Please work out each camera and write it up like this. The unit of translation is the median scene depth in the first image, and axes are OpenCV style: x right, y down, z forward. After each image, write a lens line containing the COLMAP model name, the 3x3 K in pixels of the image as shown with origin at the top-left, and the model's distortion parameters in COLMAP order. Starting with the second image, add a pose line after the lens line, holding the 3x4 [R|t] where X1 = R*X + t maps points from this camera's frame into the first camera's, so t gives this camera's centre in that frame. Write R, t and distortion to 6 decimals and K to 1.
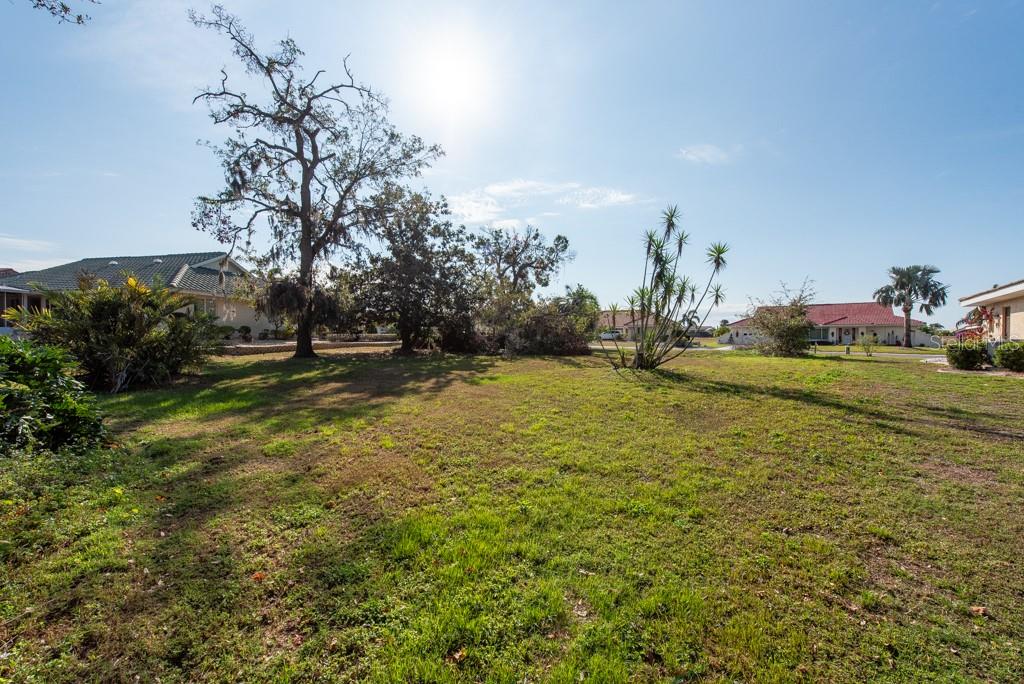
lens RADIAL K [[399.8, 0, 509.4], [0, 399.8, 343.4], [0, 0, 1]] dist [0.003338, -0.000399]
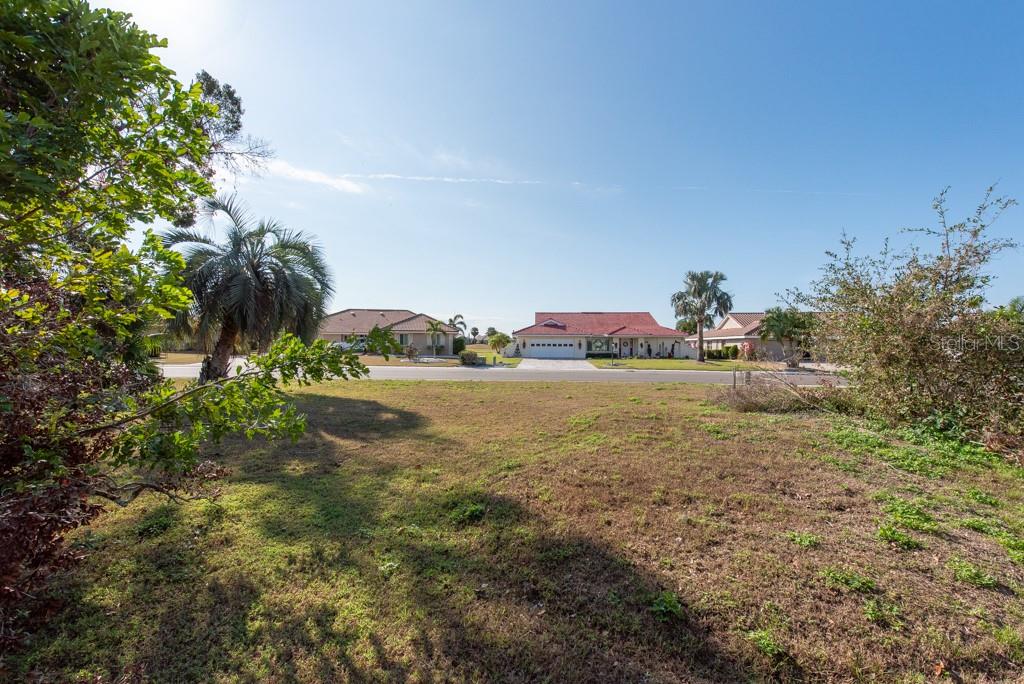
lens RADIAL K [[397.2, 0, 512.0], [0, 397.2, 342.0], [0, 0, 1]] dist [0.002753, -0.000013]
pose [[0.811477, 0.005022, 0.584362, 0.136676], [0.006339, 0.999829, -0.017395, -0.022061], [-0.584350, 0.017819, 0.811306, 0.549119]]
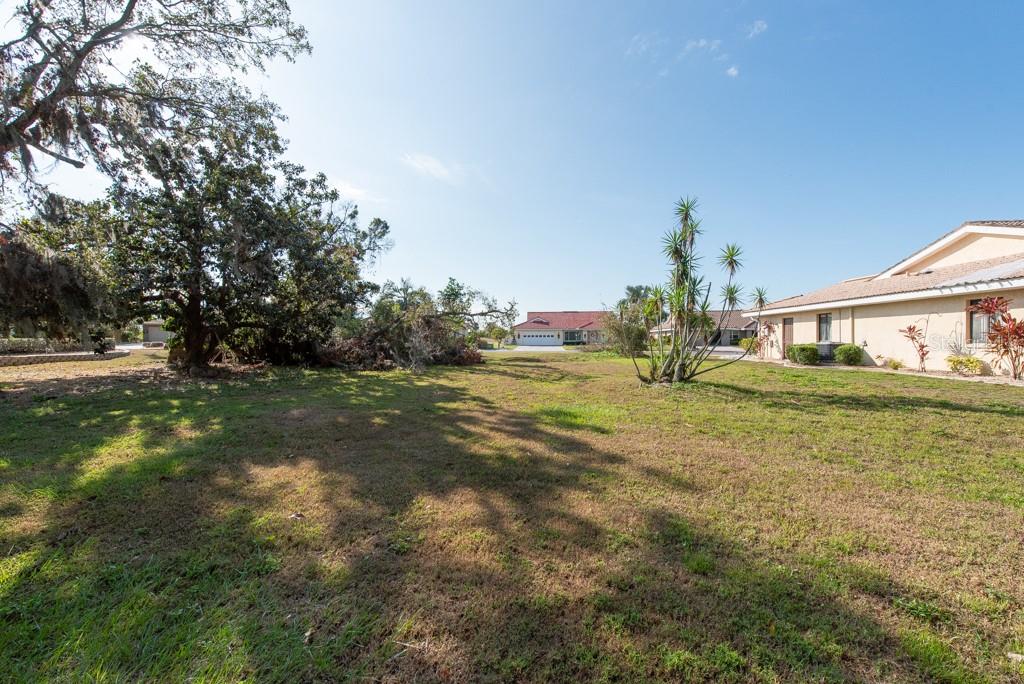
lens RADIAL K [[403.0, 0, 510.7], [0, 403.0, 342.6], [0, 0, 1]] dist [0.003288, -0.000067]
pose [[0.809023, -0.013286, 0.587627, -0.147623], [0.016729, 0.999860, -0.000426, -0.007249], [-0.587539, 0.010175, 0.809132, 0.161785]]
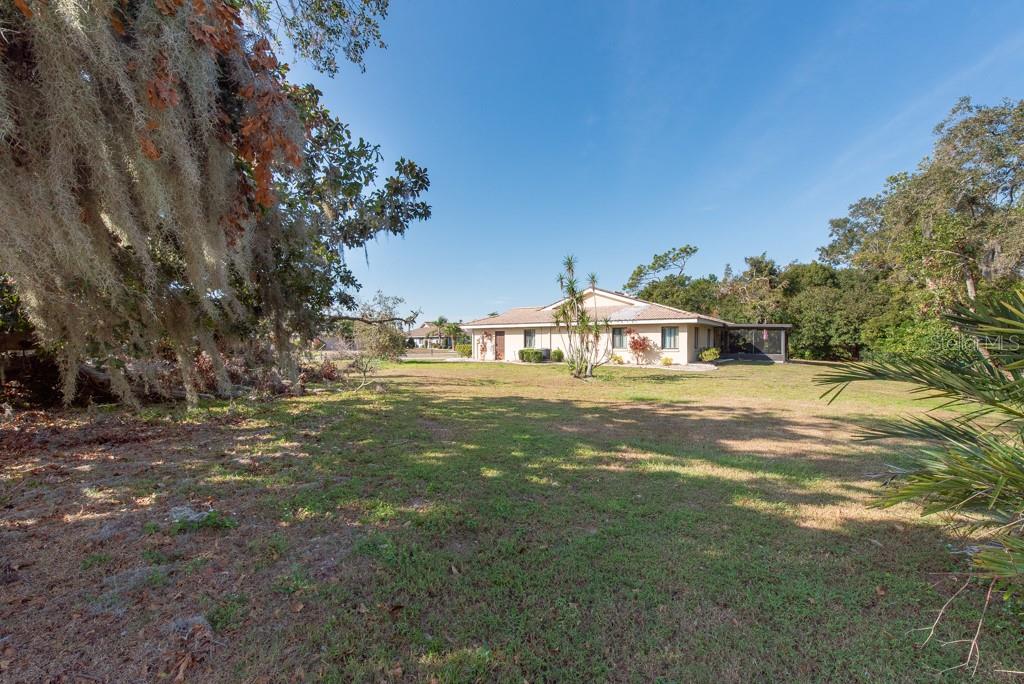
lens RADIAL K [[399.8, 0, 509.4], [0, 399.8, 343.4], [0, 0, 1]] dist [0.003338, -0.000399]
pose [[-0.058751, -0.008582, 0.998236, -0.308082], [0.014654, 0.999848, 0.009458, -0.018235], [-0.998165, 0.015184, -0.058616, 0.415522]]
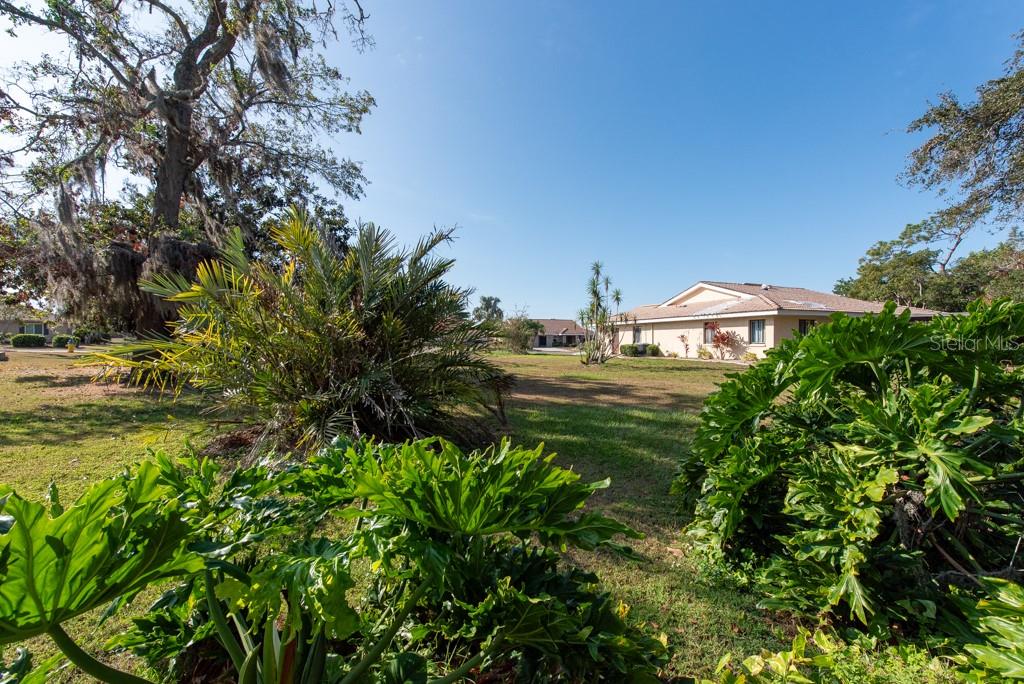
lens RADIAL K [[399.8, 0, 509.4], [0, 399.8, 343.4], [0, 0, 1]] dist [0.003338, -0.000399]
pose [[0.475203, -0.006791, 0.879850, -0.381364], [0.012290, 0.999924, 0.001080, -0.005826], [-0.879790, 0.010300, 0.475251, 0.178136]]
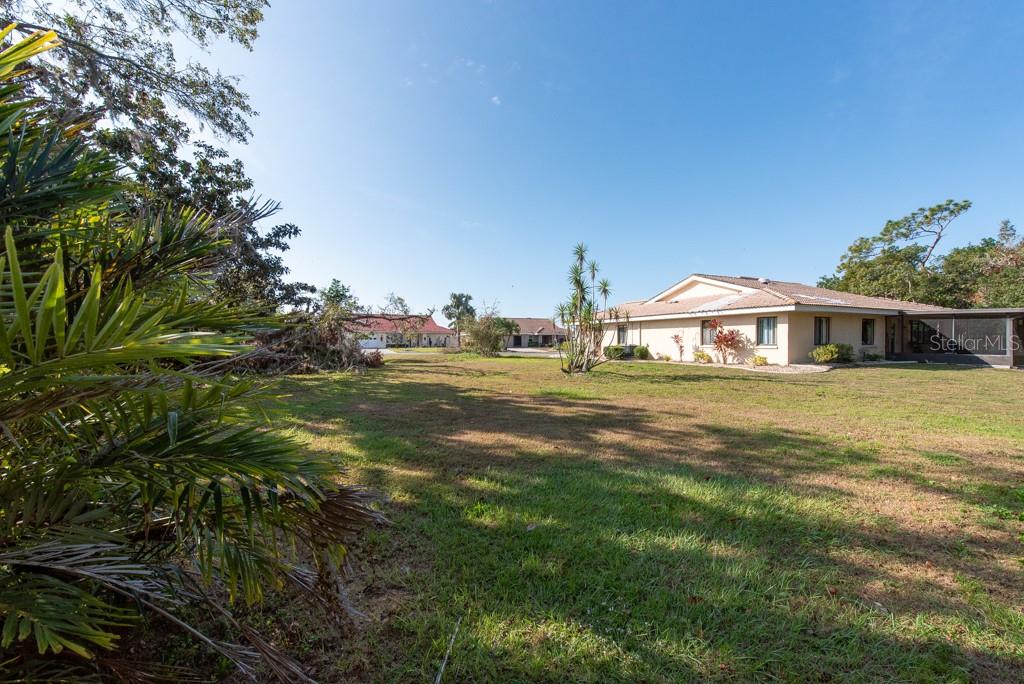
lens RADIAL K [[399.8, 0, 509.4], [0, 399.8, 343.4], [0, 0, 1]] dist [0.003338, -0.000399]
pose [[0.422147, -0.009808, 0.906474, -0.281667], [0.015831, 0.999869, 0.003445, -0.009135], [-0.906389, 0.012896, 0.422247, 0.215633]]
